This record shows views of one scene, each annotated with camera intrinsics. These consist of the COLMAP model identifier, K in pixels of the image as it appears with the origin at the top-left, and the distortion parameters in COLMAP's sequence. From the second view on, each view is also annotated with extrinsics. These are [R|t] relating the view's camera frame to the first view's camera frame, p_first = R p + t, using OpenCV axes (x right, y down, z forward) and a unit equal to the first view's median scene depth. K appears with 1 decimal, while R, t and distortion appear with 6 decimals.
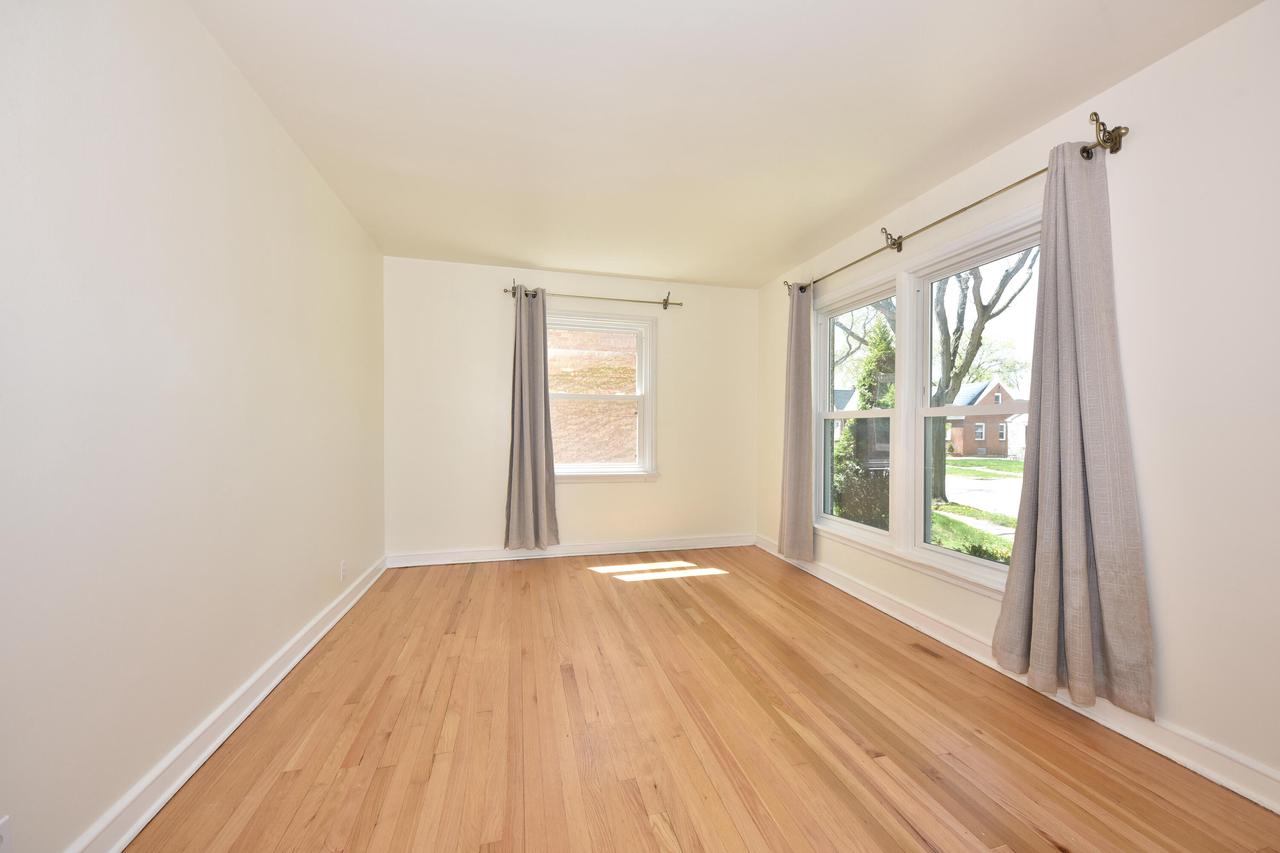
lens RADIAL K [[464.4, 0, 643.1], [0, 464.4, 434.6], [0, 0, 1]] dist [0.006016, -0.002232]
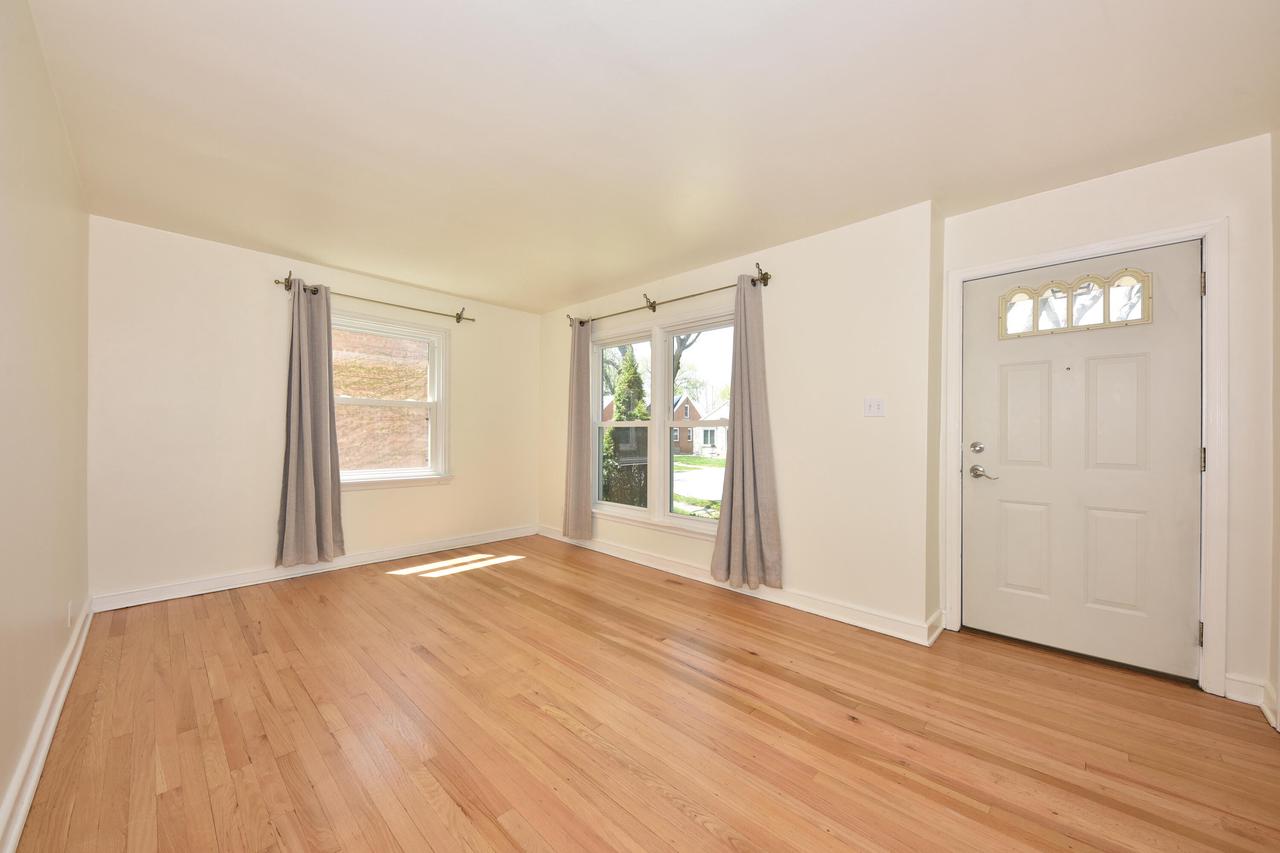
lens RADIAL K [[464.4, 0, 633.4], [0, 464.4, 435.6], [0, 0, 1]] dist [0.006016, -0.002232]
pose [[0.856318, -0.002719, 0.516442, -0.217330], [0.005068, 0.999982, -0.003139, -0.005035], [-0.516424, 0.005305, 0.856316, -0.170580]]
